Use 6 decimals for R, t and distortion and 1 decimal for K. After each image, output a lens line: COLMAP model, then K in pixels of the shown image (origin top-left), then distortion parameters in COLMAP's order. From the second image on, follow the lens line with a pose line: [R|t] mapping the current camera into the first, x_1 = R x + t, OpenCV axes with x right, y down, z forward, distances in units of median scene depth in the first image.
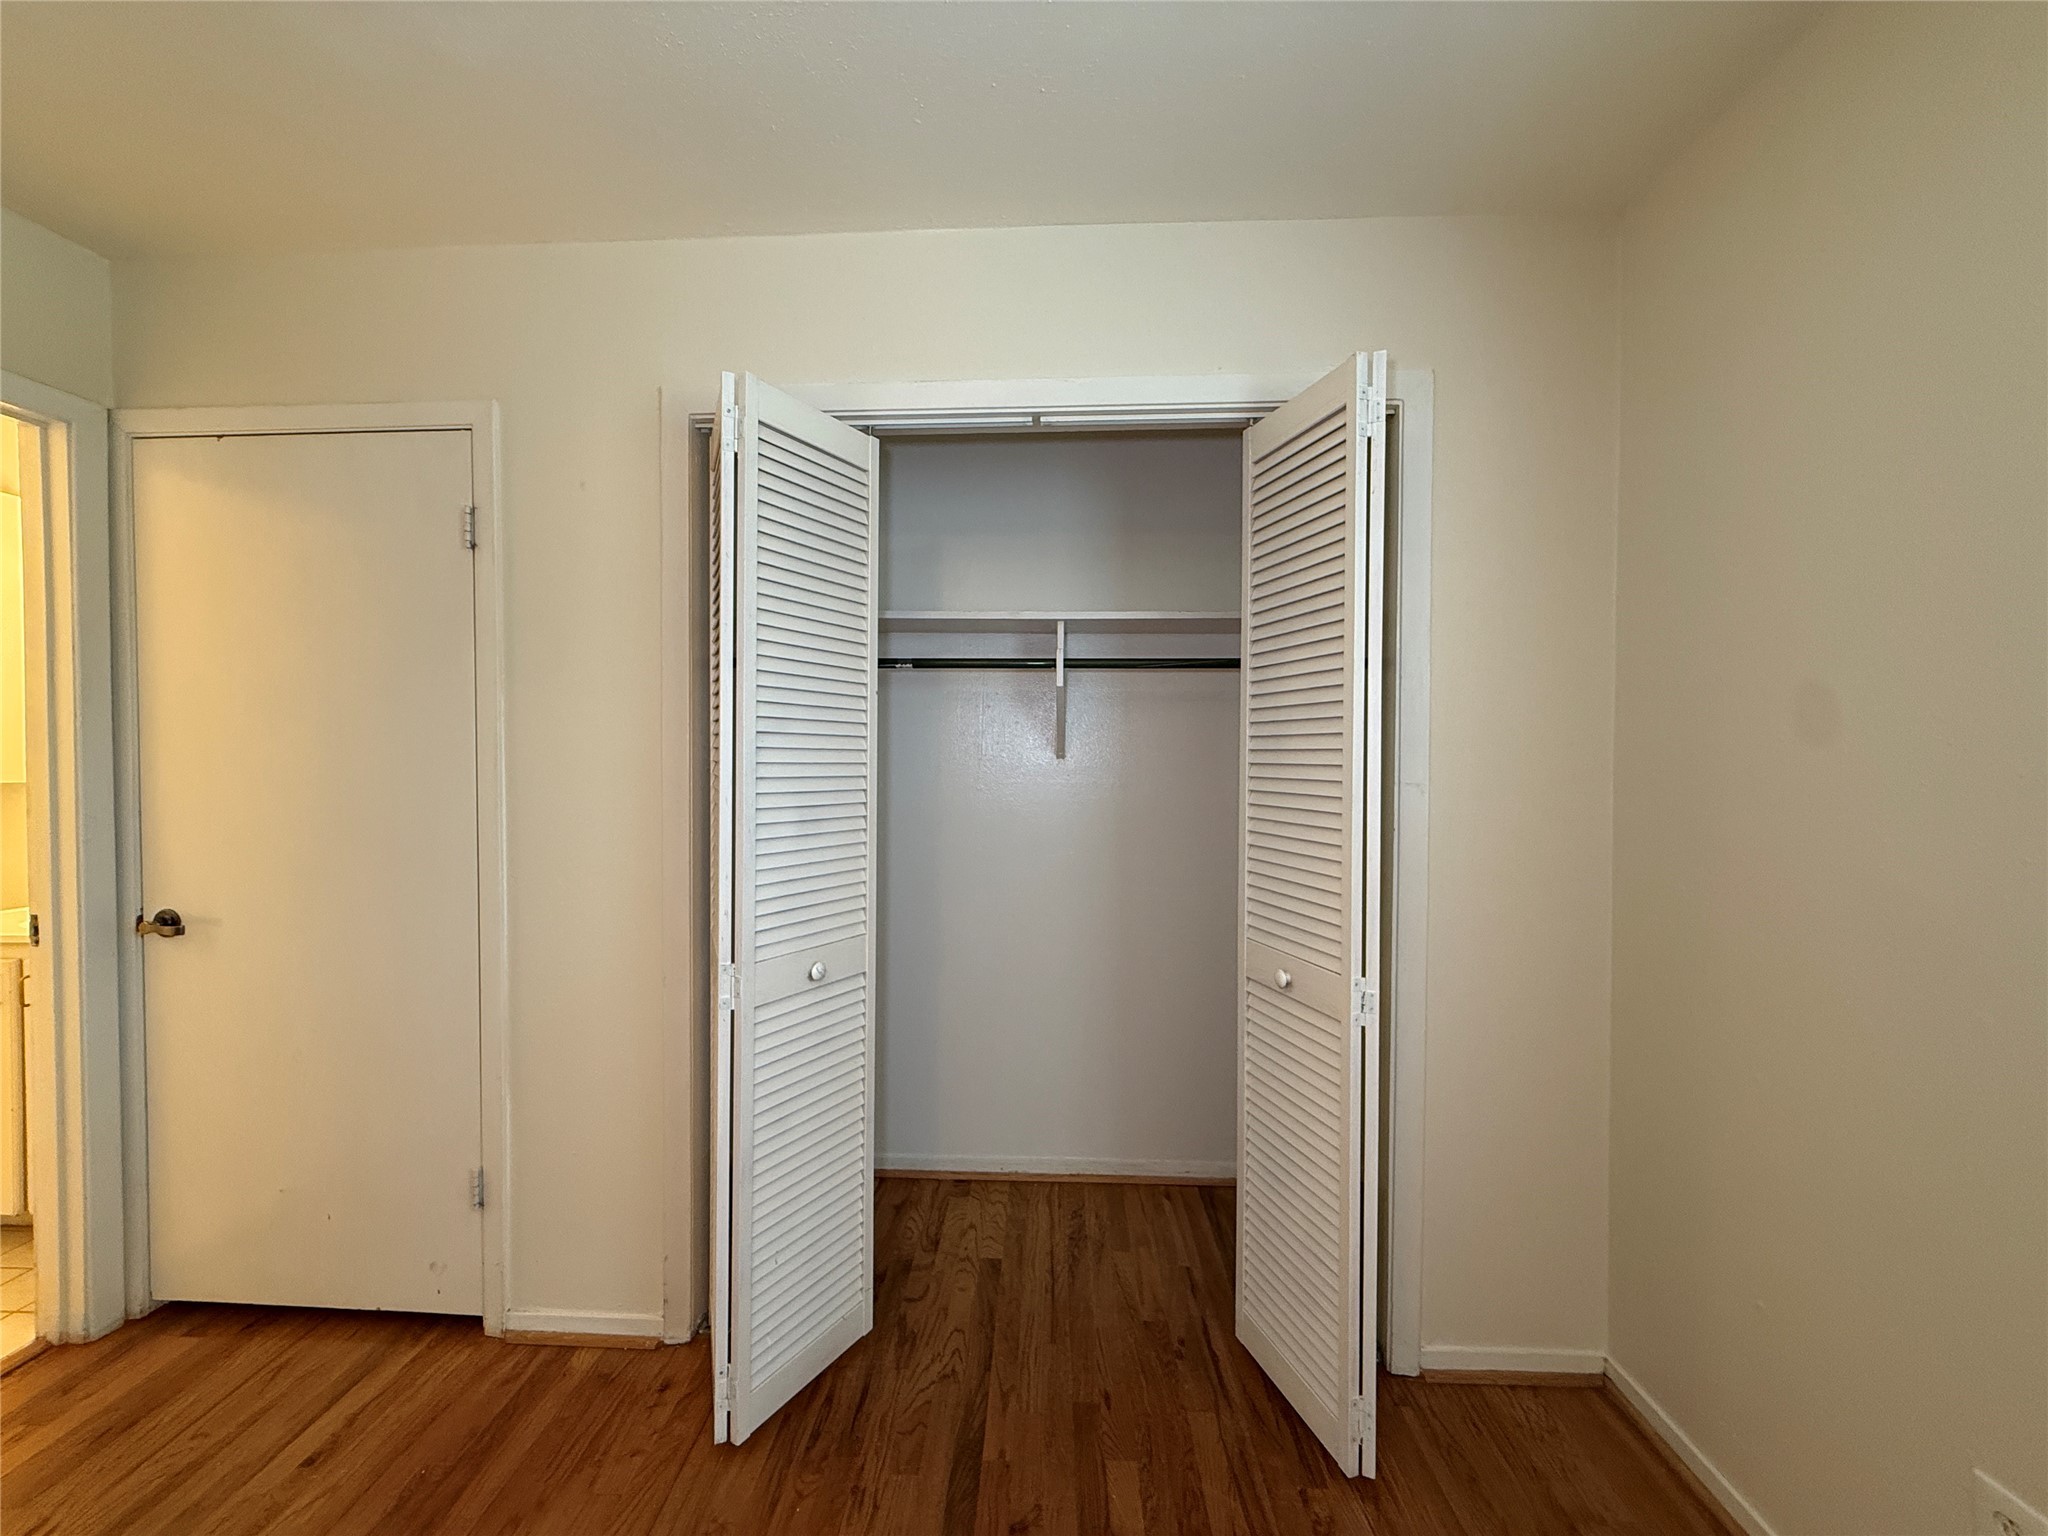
lens RADIAL K [[816.2, 0, 1015.5], [0, 816.2, 764.8], [0, 0, 1]] dist [0.000325, -0.000229]
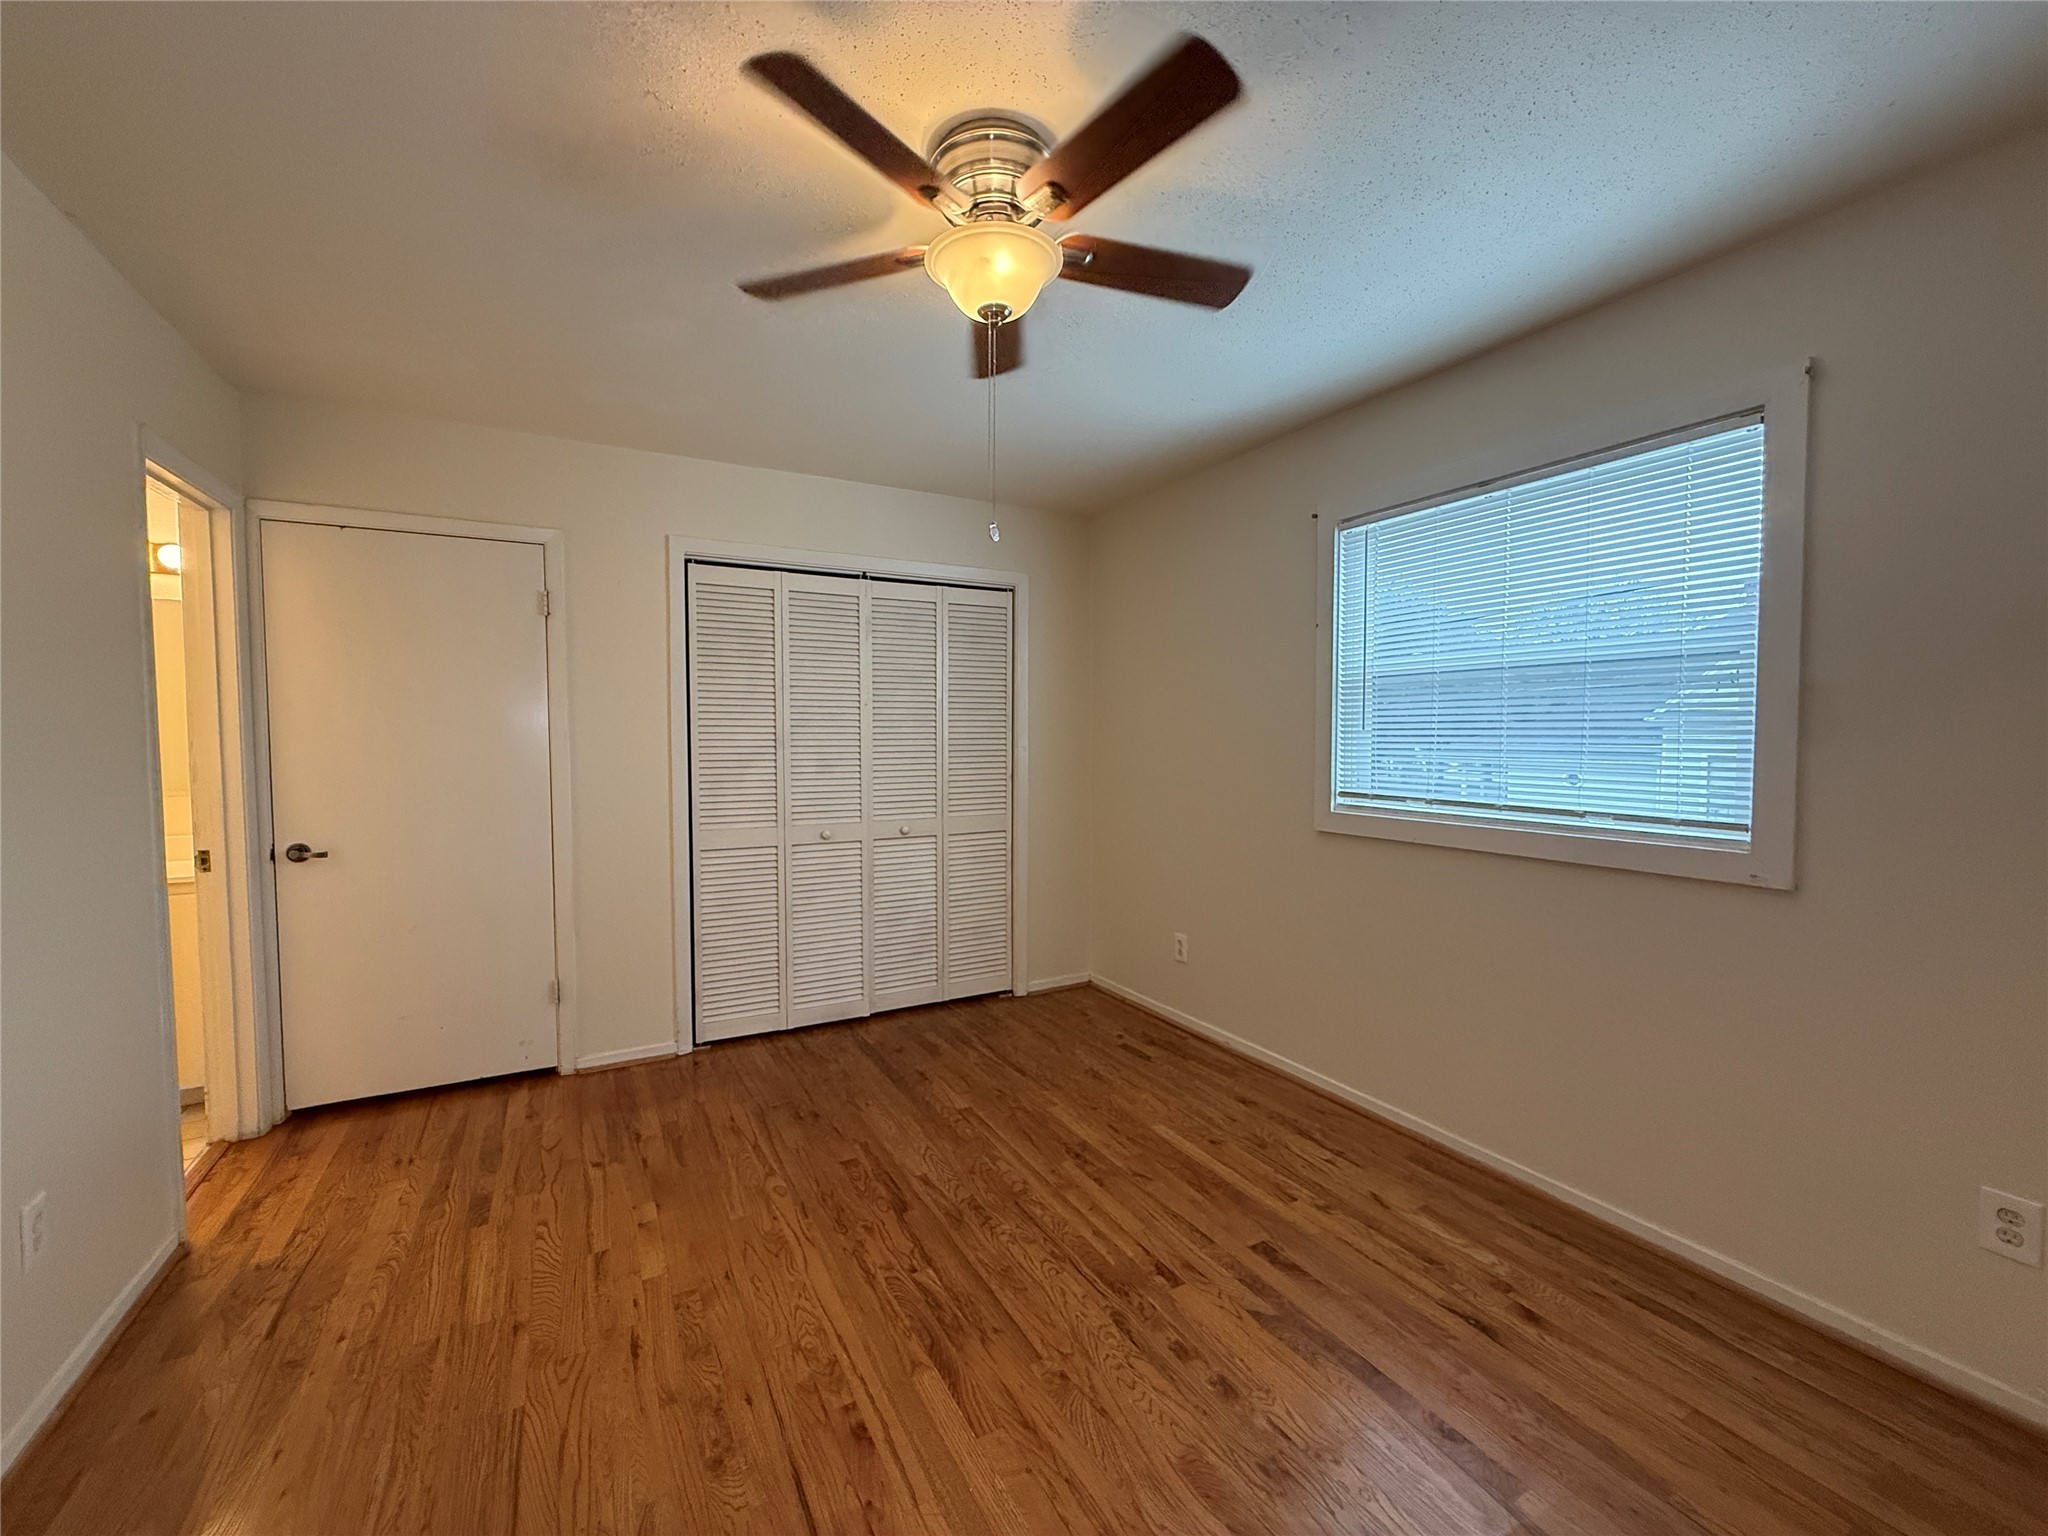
lens RADIAL K [[816.2, 0, 1015.5], [0, 816.2, 764.8], [0, 0, 1]] dist [0.000325, -0.000229]
pose [[0.857185, -0.024068, 0.514446, -0.699135], [0.011496, 0.999553, 0.027608, 0.008878], [-0.514880, -0.017751, 0.857078, -0.950766]]
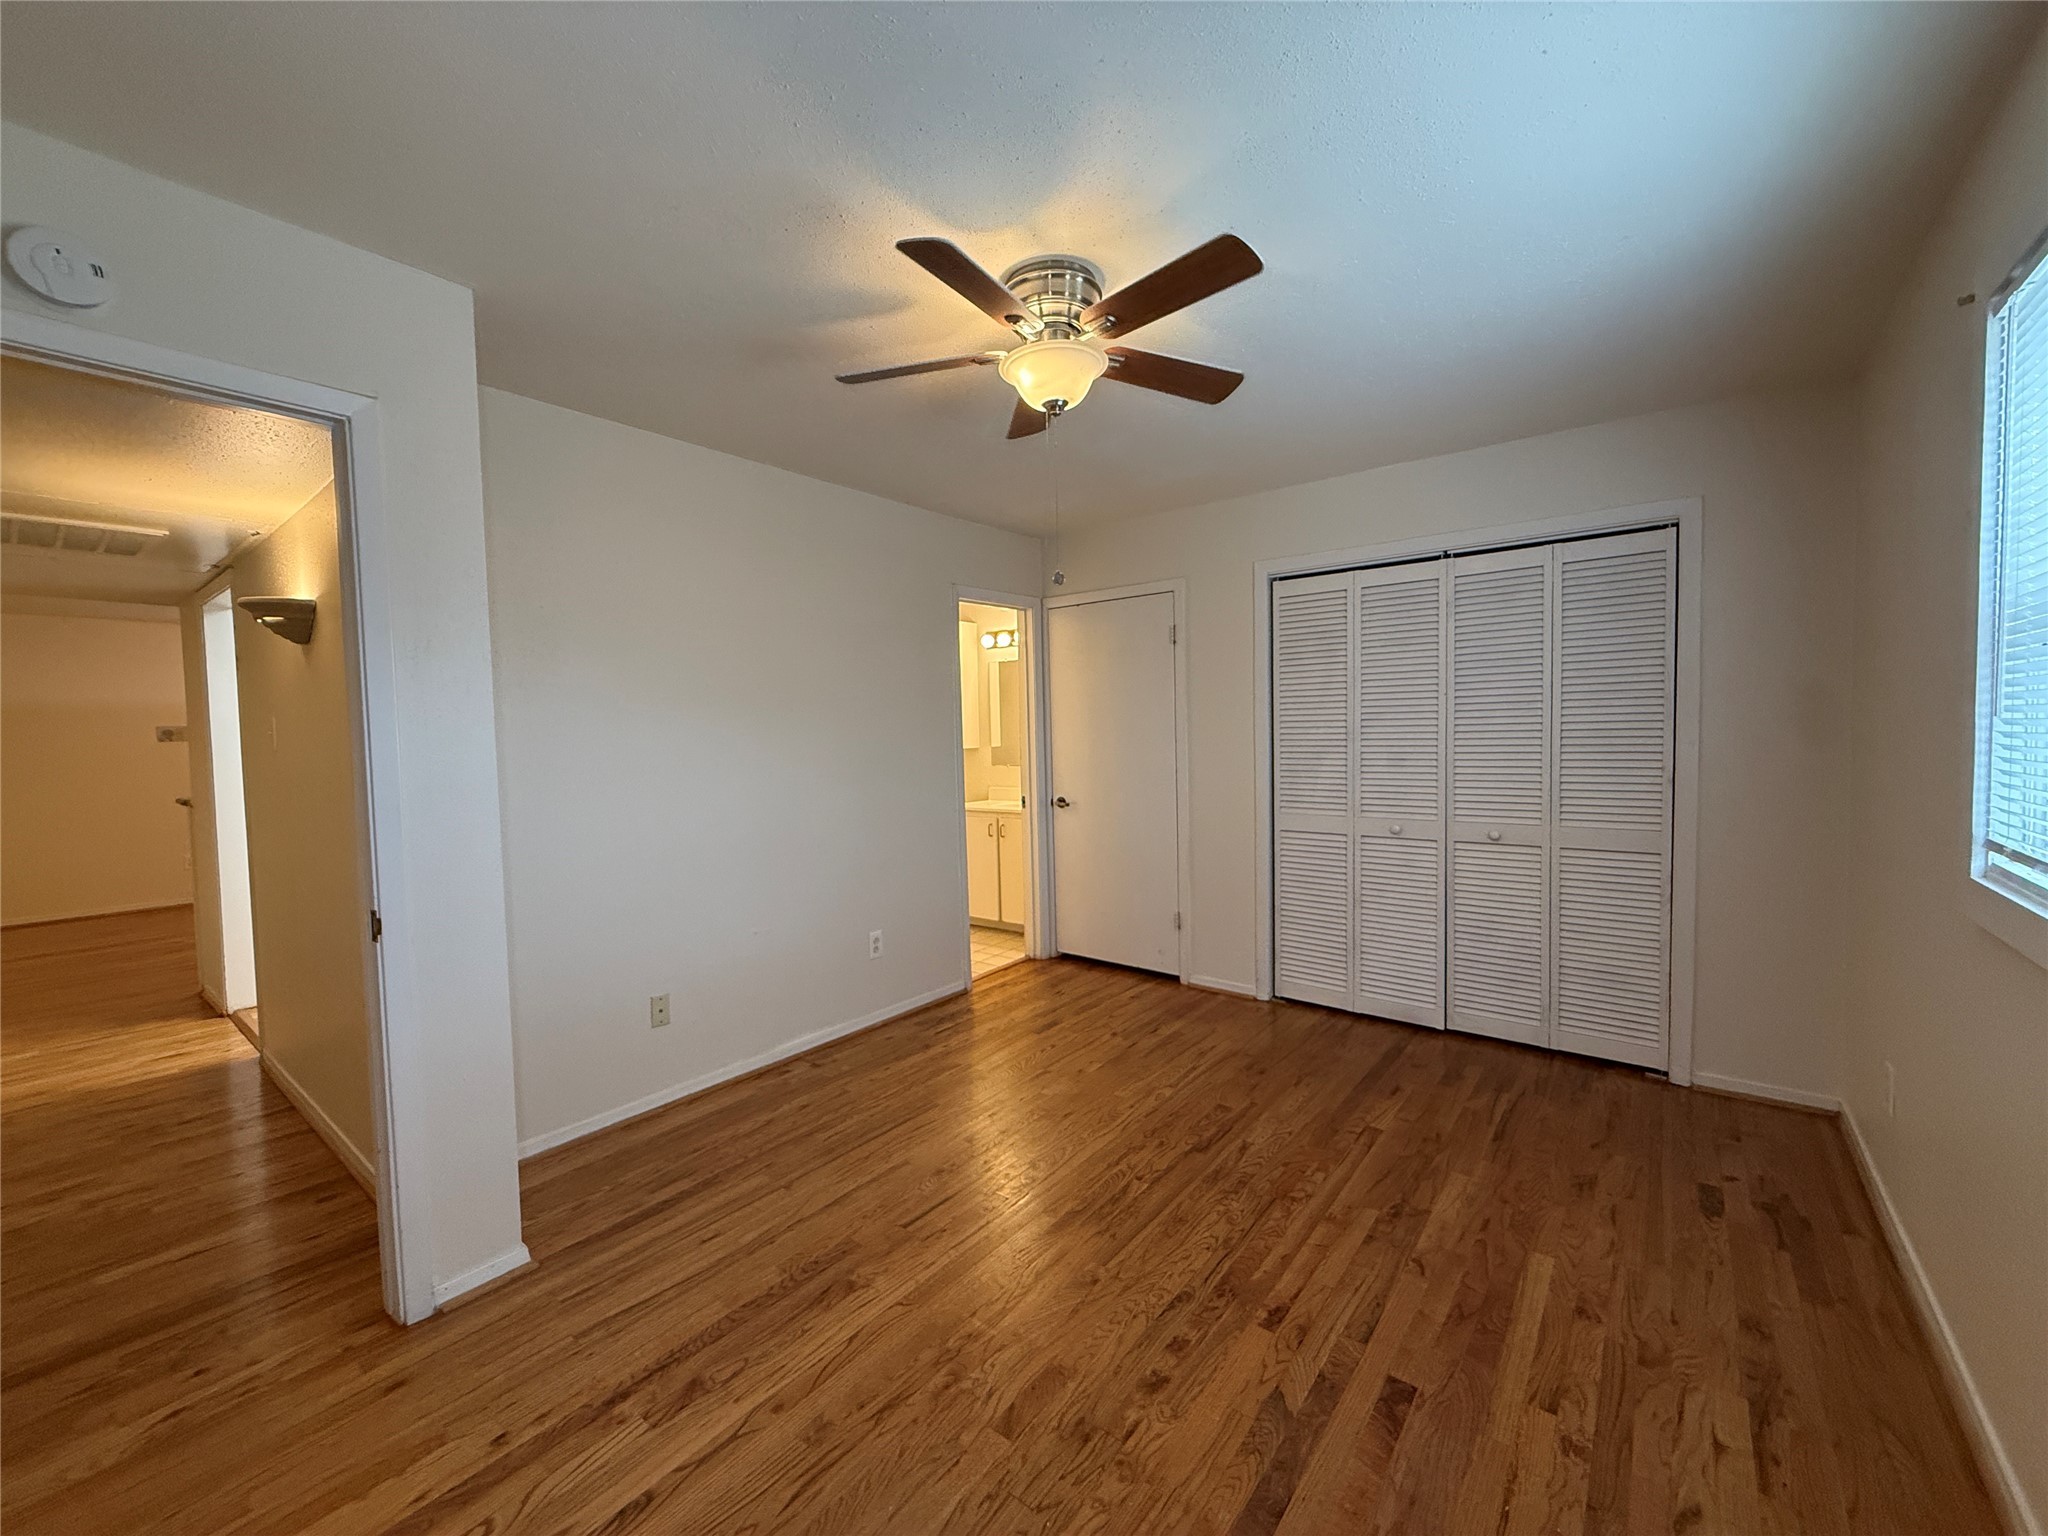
lens RADIAL K [[816.2, 0, 1015.5], [0, 816.2, 764.8], [0, 0, 1]] dist [0.000325, -0.000229]
pose [[0.800197, 0.005492, -0.599712, 0.360819], [0.016694, 0.999367, 0.031427, -0.003116], [0.599504, -0.035159, 0.799599, -1.113688]]
